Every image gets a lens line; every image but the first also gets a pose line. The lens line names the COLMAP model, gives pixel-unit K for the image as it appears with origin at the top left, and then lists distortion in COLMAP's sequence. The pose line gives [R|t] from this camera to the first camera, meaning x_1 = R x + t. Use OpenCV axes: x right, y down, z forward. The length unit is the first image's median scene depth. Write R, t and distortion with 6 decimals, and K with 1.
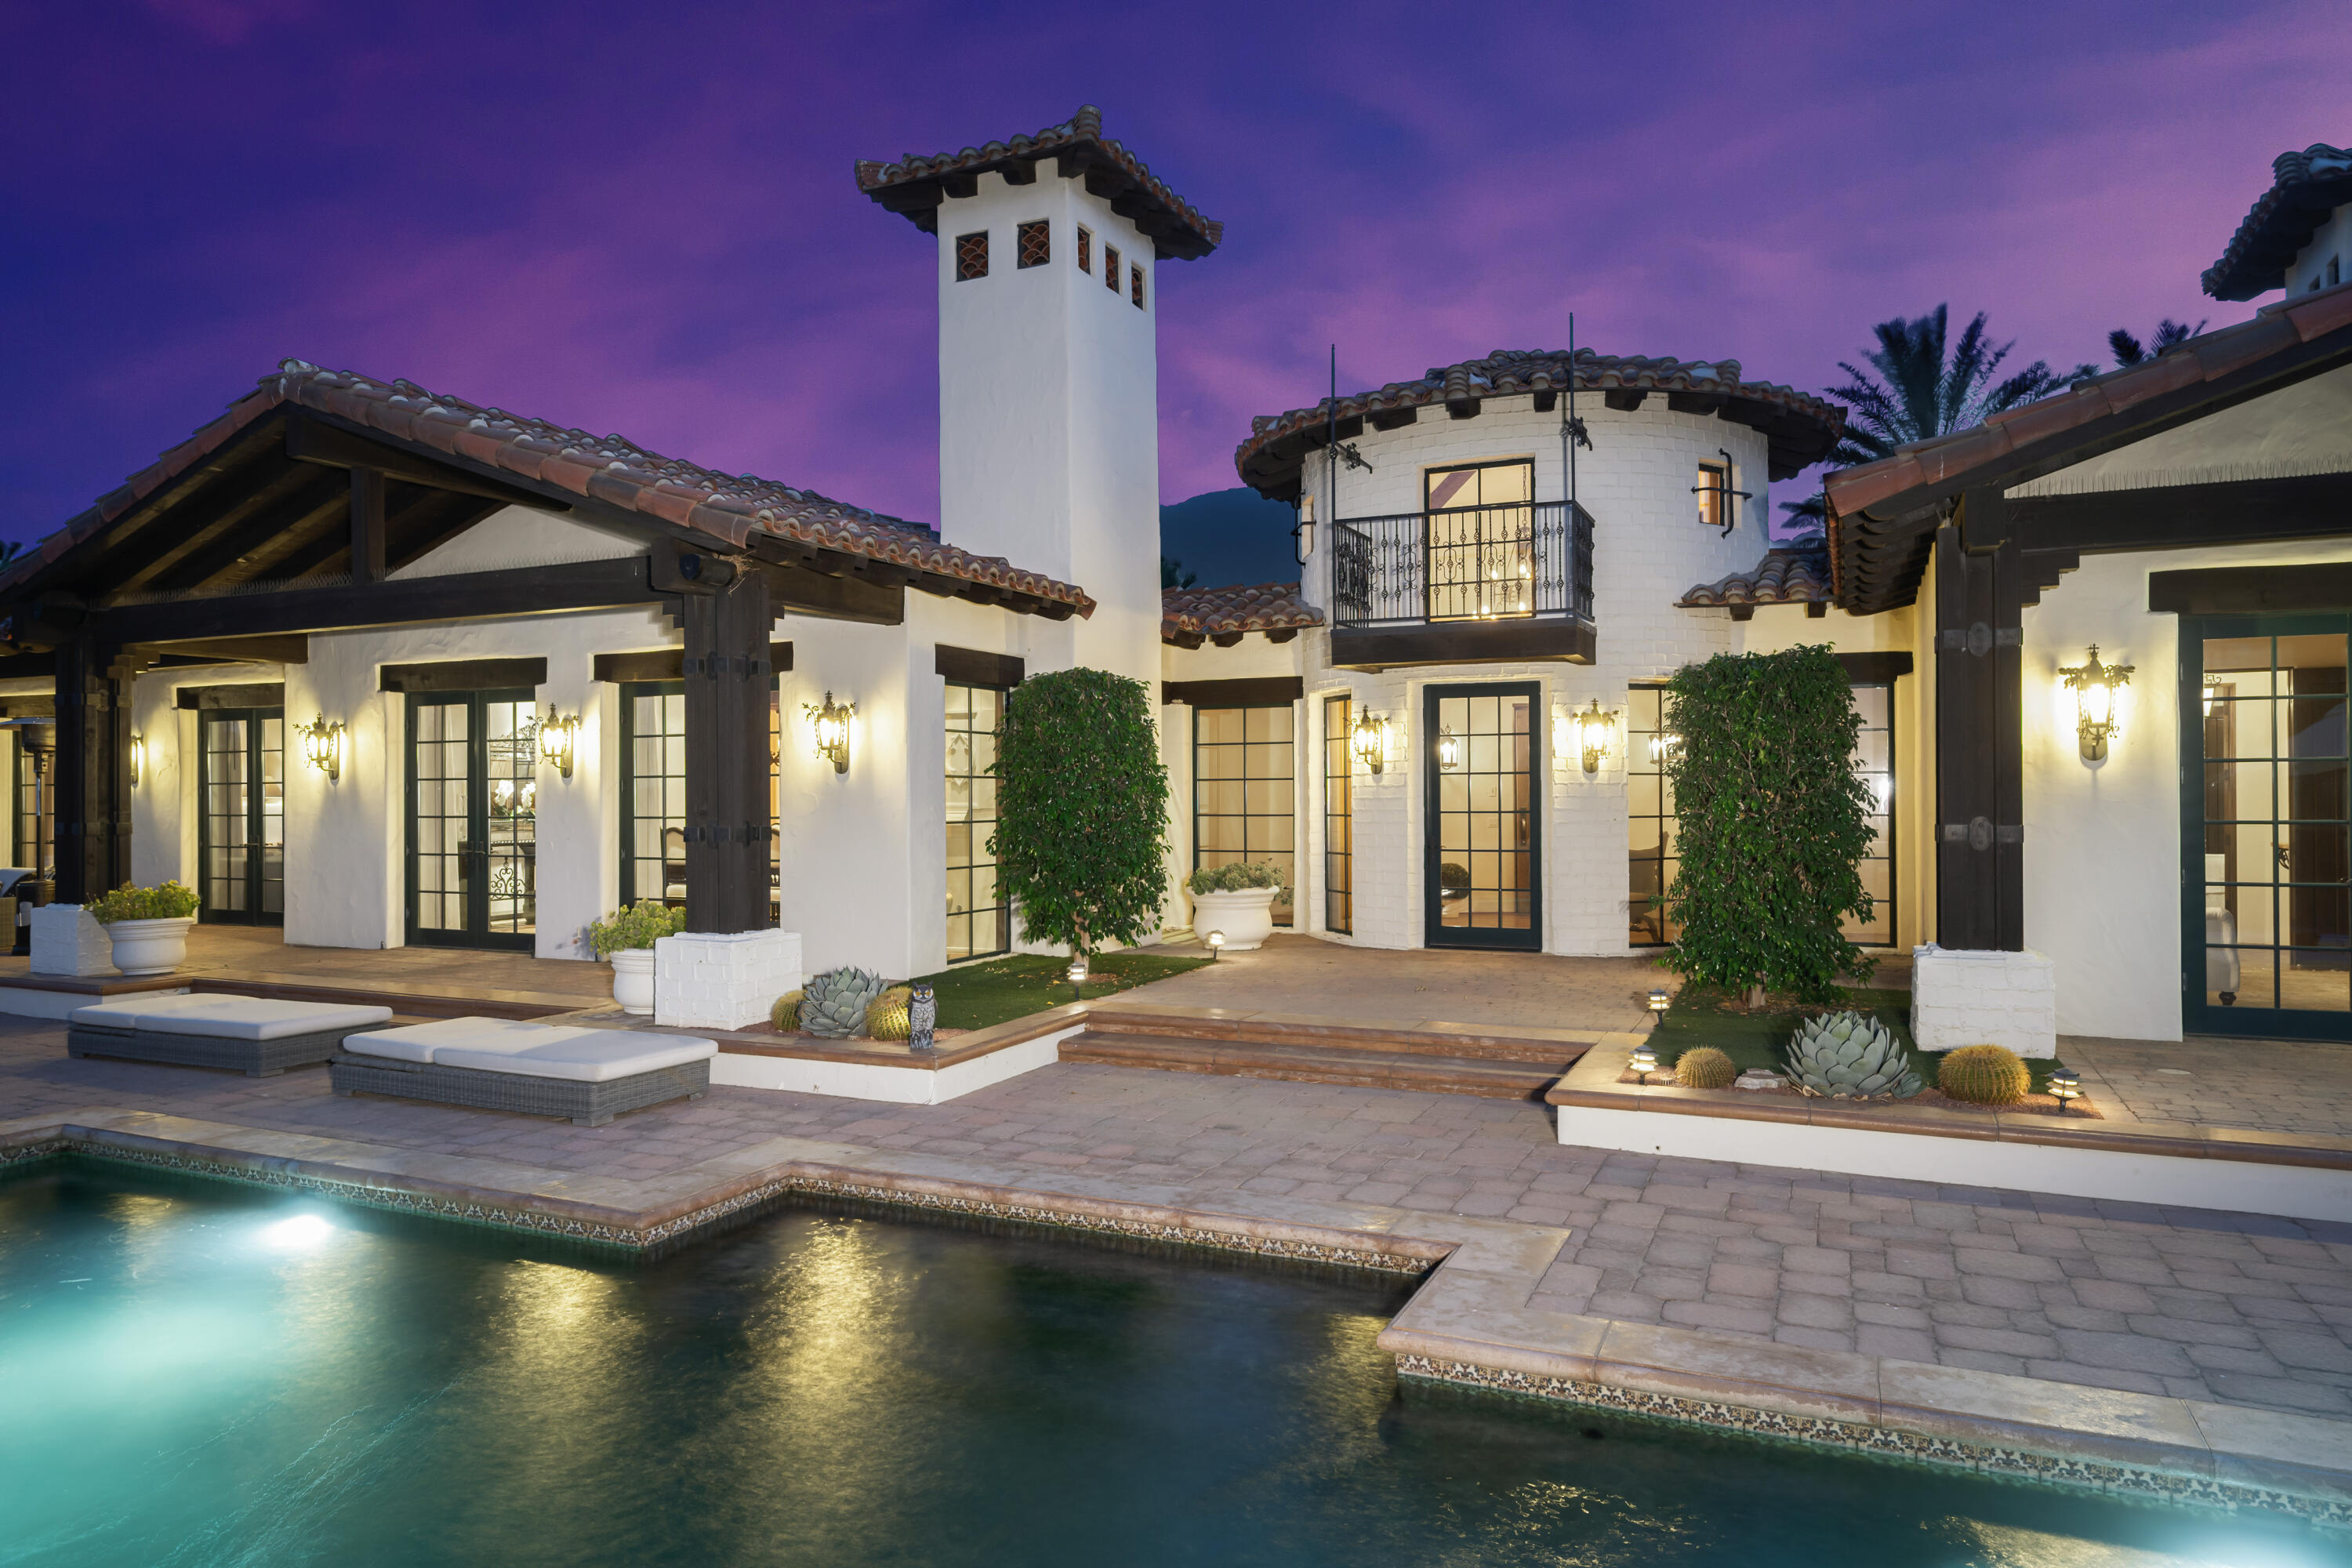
lens RADIAL K [[1463.1, 0, 1209.5], [0, 1463.1, 783.7], [0, 0, 1]] dist [-0.002342, 0.000110]
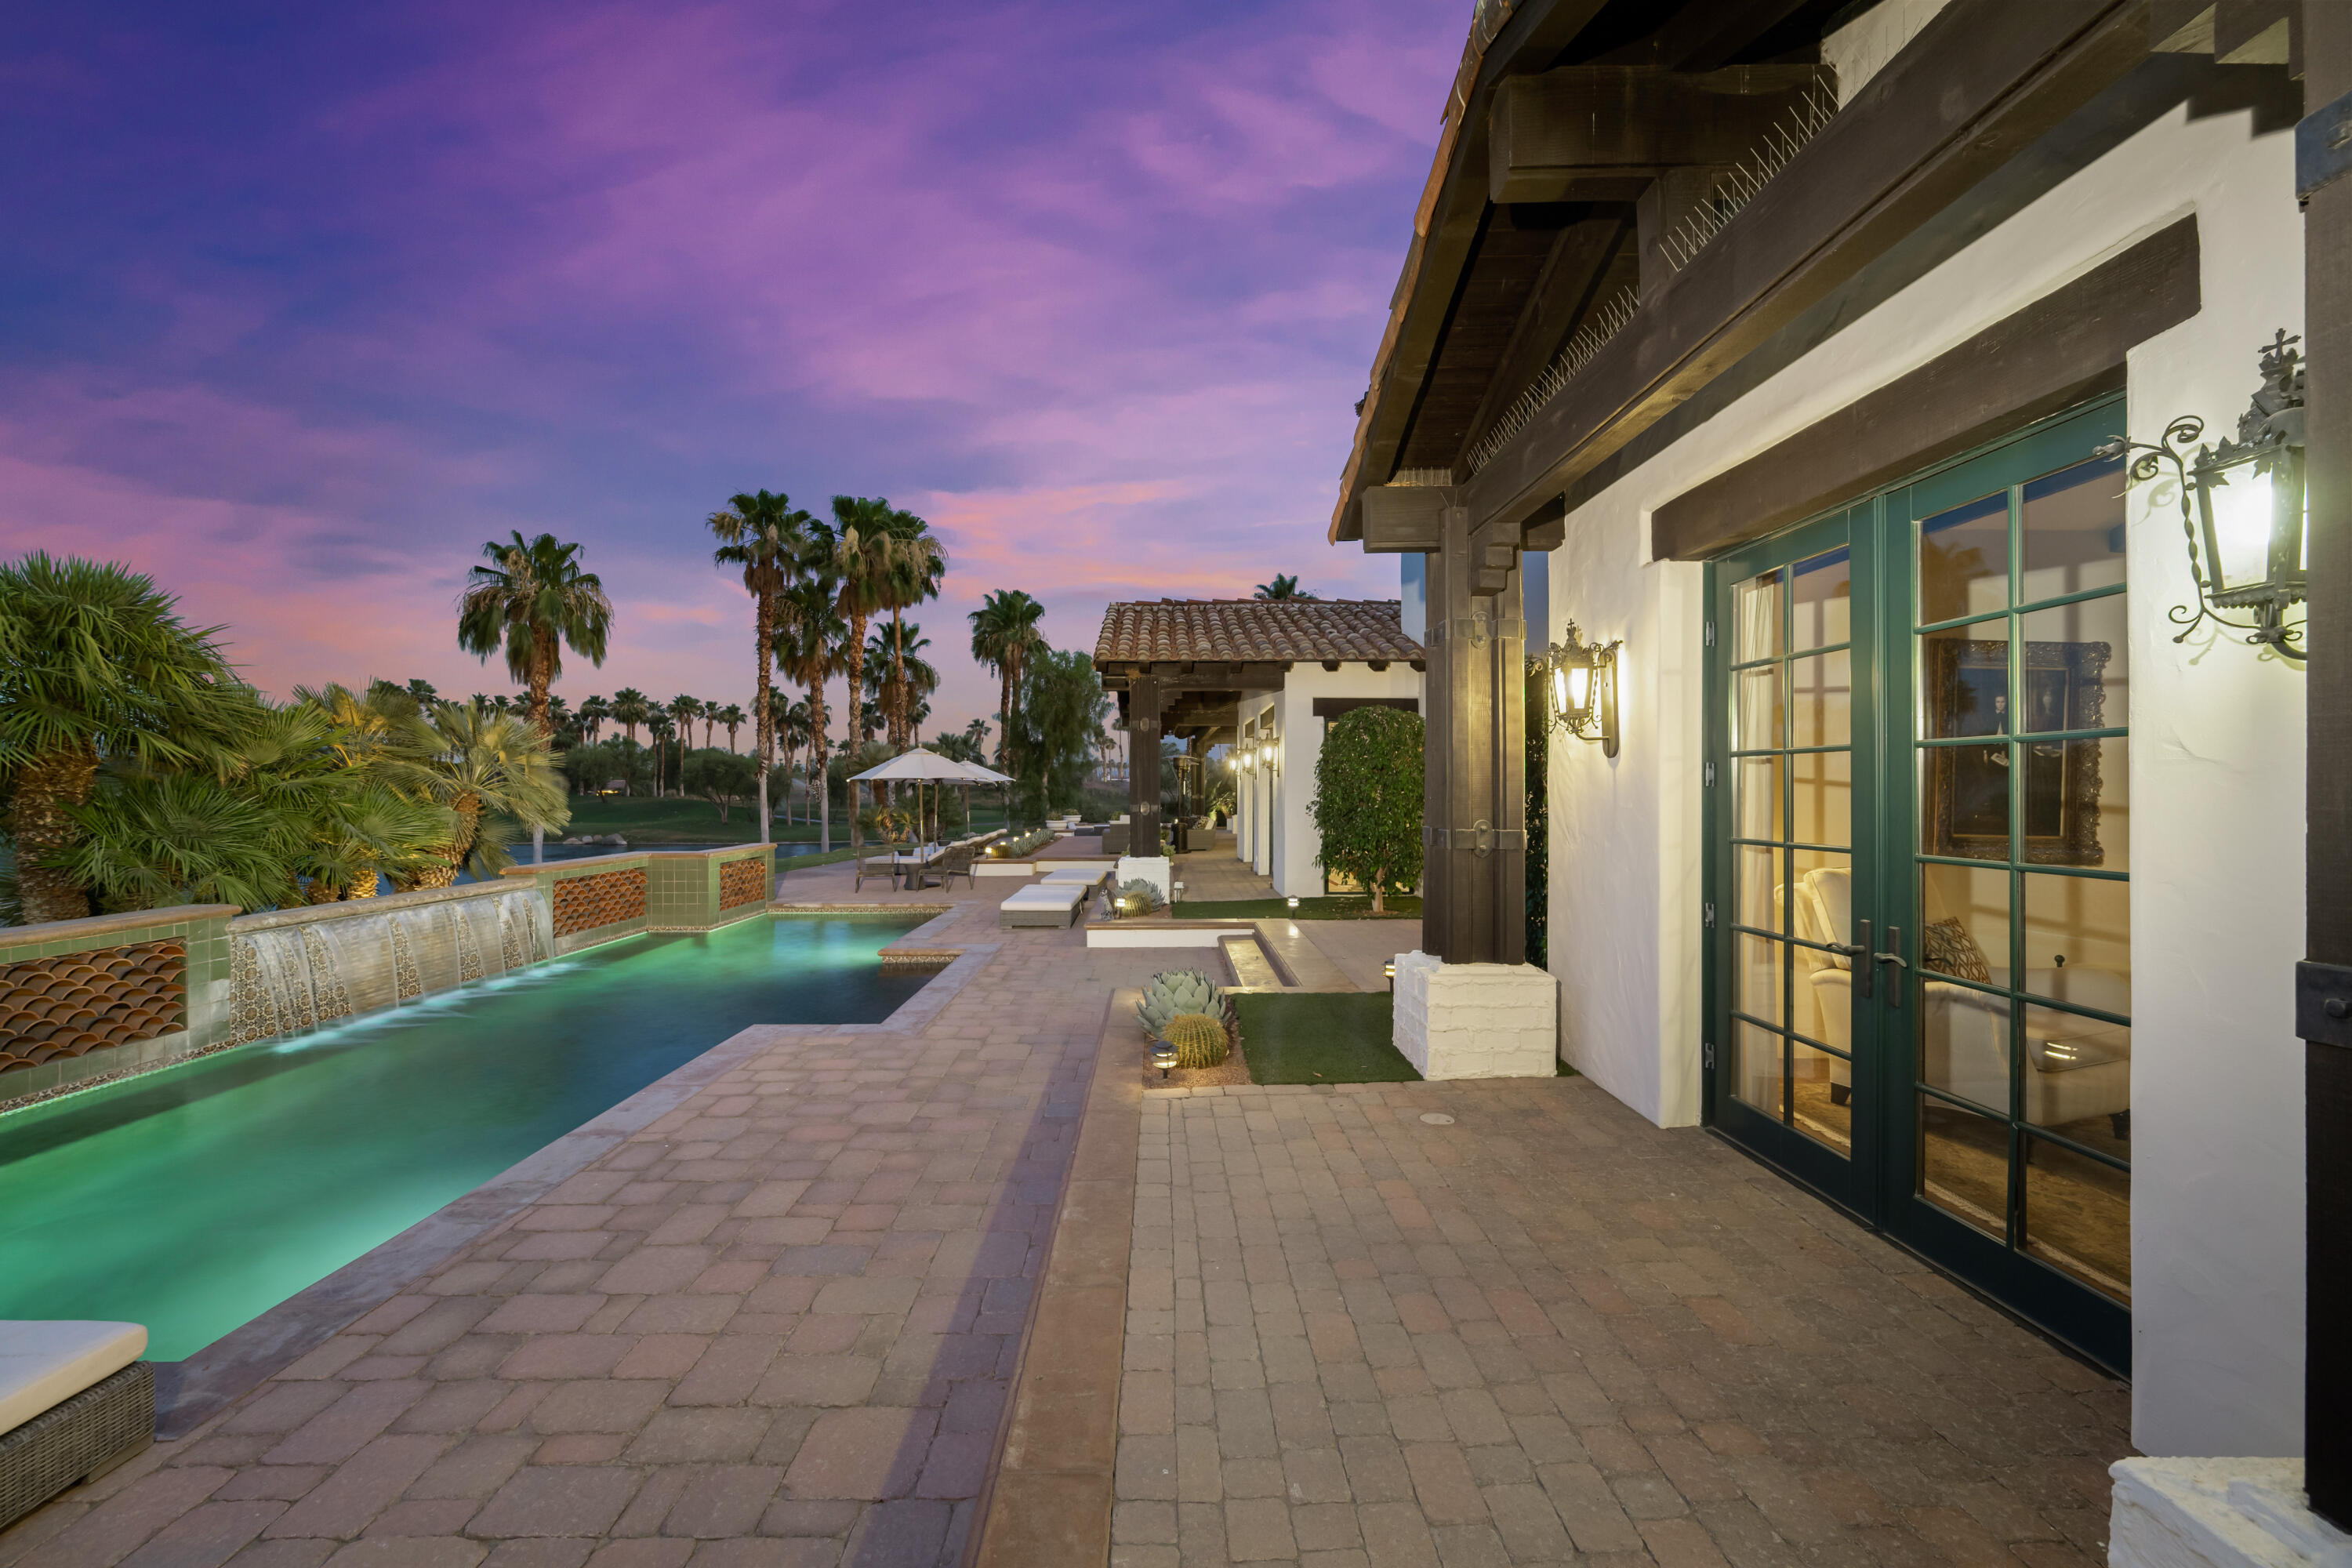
lens RADIAL K [[939.3, 0, 1154.1], [0, 939.3, 785.4], [0, 0, 1]] dist [0.000997, -0.000065]
pose [[0.410372, 0.002535, -0.911915, 0.724550], [0.004252, 0.999980, 0.004694, -0.003039], [0.911908, -0.005804, 0.410353, 0.408710]]
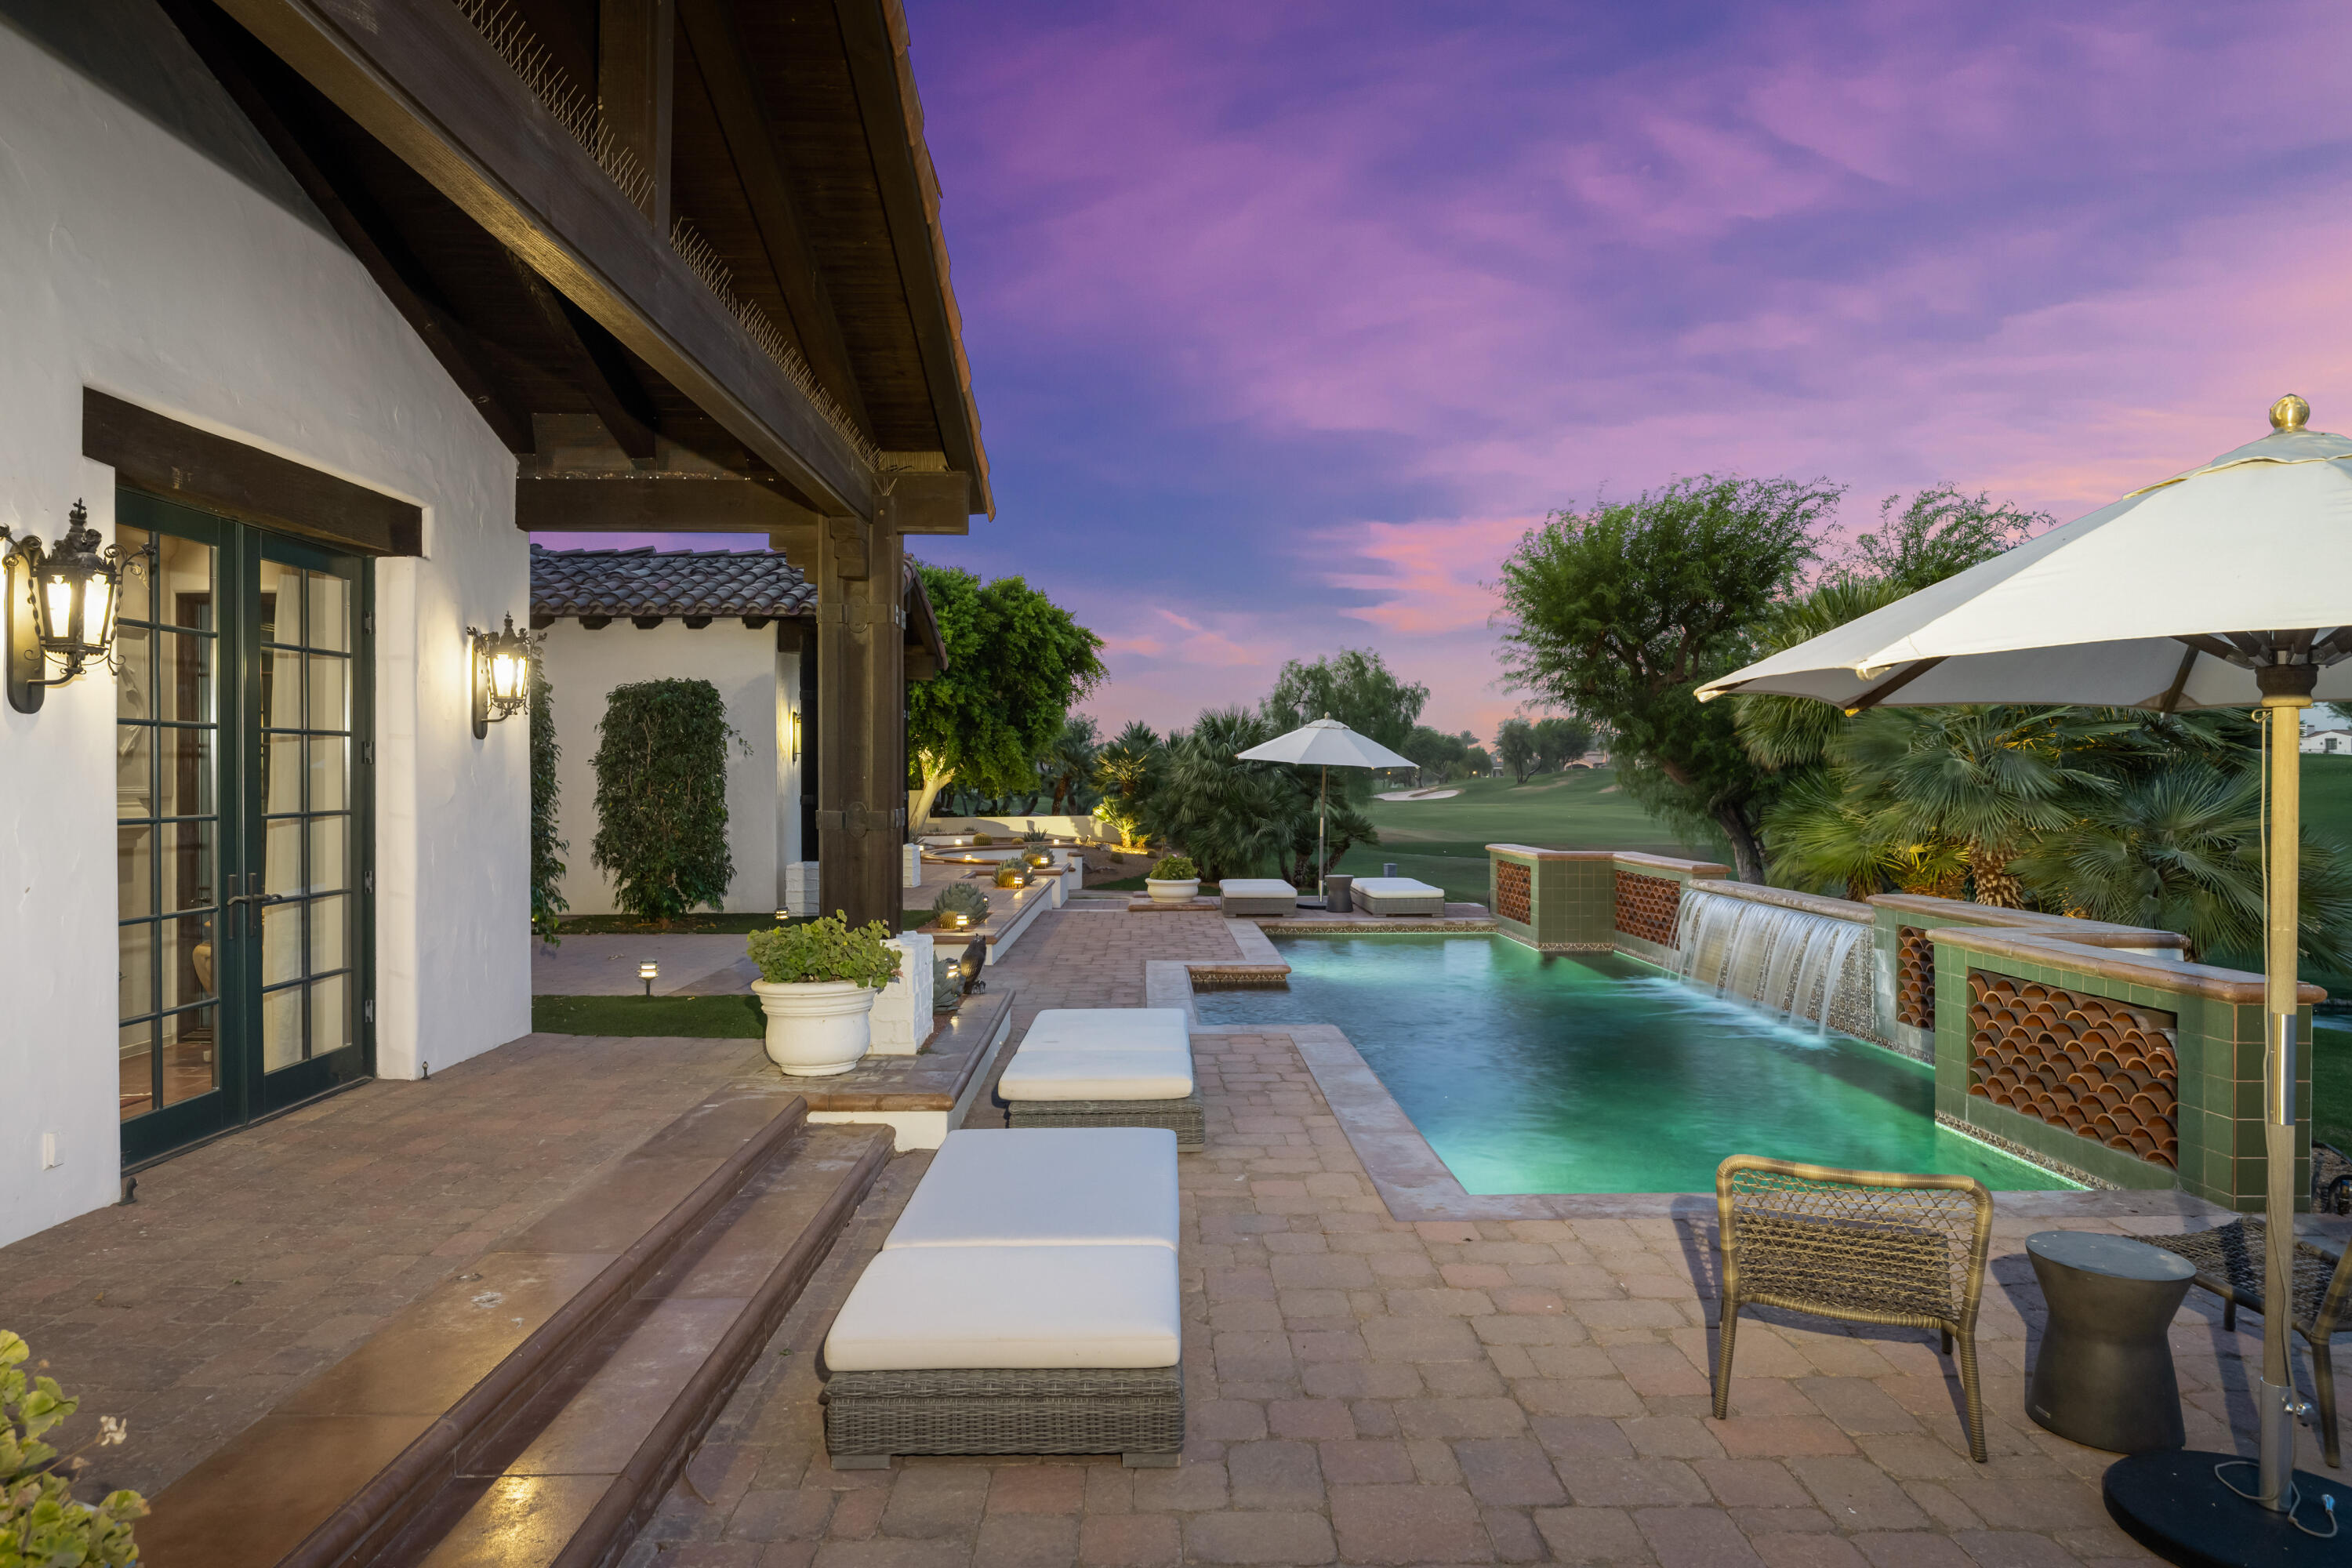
lens RADIAL K [[1424.9, 0, 1176.0], [0, 1424.9, 784.0], [0, 0, 1]] dist [-0.000006, -0.000432]
pose [[-0.433586, 0.001346, 0.901111, -0.954231], [-0.004639, 0.999982, -0.003726, 0.013393], [-0.901100, -0.005796, -0.433572, 1.009864]]
